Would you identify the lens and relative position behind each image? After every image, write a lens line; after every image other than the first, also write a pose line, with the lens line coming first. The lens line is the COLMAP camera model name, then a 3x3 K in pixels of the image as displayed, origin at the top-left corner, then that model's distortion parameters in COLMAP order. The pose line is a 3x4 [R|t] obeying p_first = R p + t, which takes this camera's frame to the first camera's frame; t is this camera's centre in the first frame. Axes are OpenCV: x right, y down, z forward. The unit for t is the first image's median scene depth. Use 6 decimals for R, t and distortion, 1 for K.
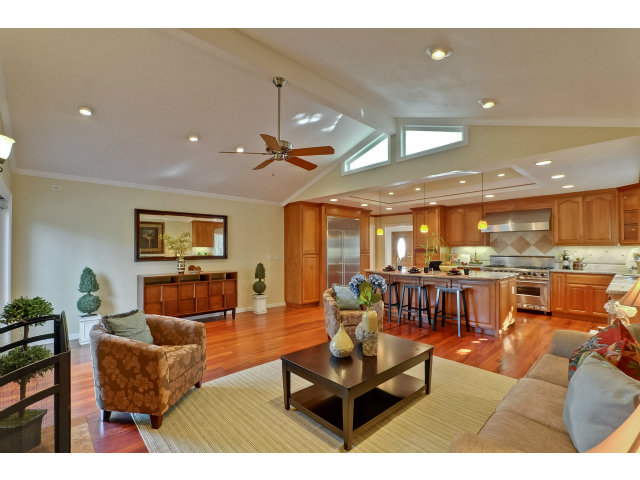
lens RADIAL K [[293.5, 0, 321.5], [0, 293.5, 242.3], [0, 0, 1]] dist [0.011076, 0.000136]
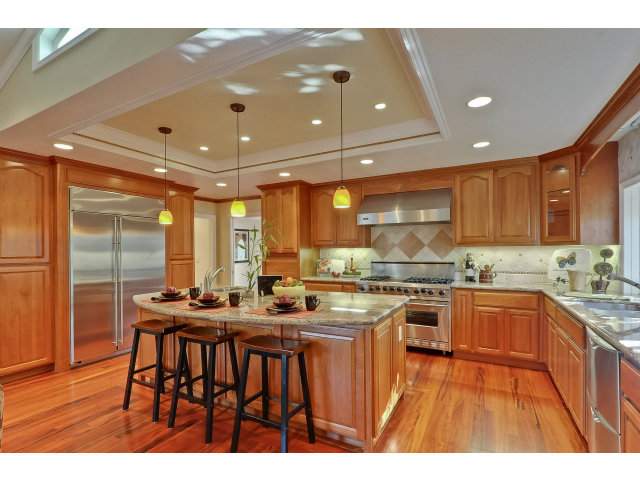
lens RADIAL K [[313.2, 0, 317.8], [0, 313.2, 243.6], [0, 0, 1]] dist [0.002266, 0.000433]
pose [[0.950798, 0.003569, 0.309791, 0.286474], [-0.002364, 0.999988, -0.004264, 0.009642], [-0.309803, 0.003322, 0.950795, 0.439373]]
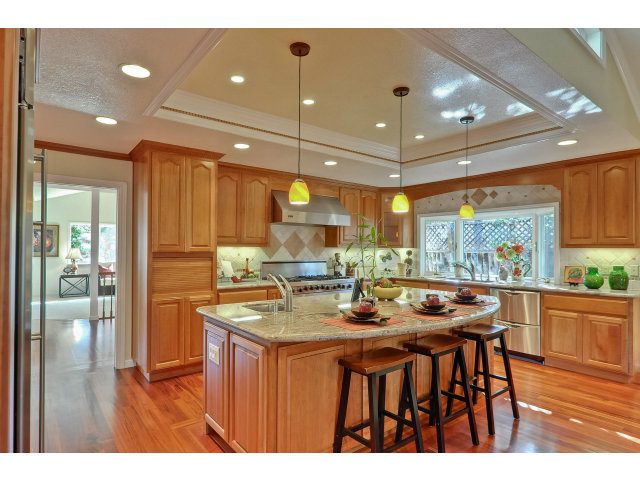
lens RADIAL K [[358.8, 0, 318.0], [0, 358.8, 245.0], [0, 0, 1]] dist [0.005662, 0.000194]
pose [[0.092714, 0.015591, 0.995571, -0.156388], [-0.024762, 0.999604, -0.013348, 0.020465], [-0.995385, -0.023414, 0.093064, 0.962706]]
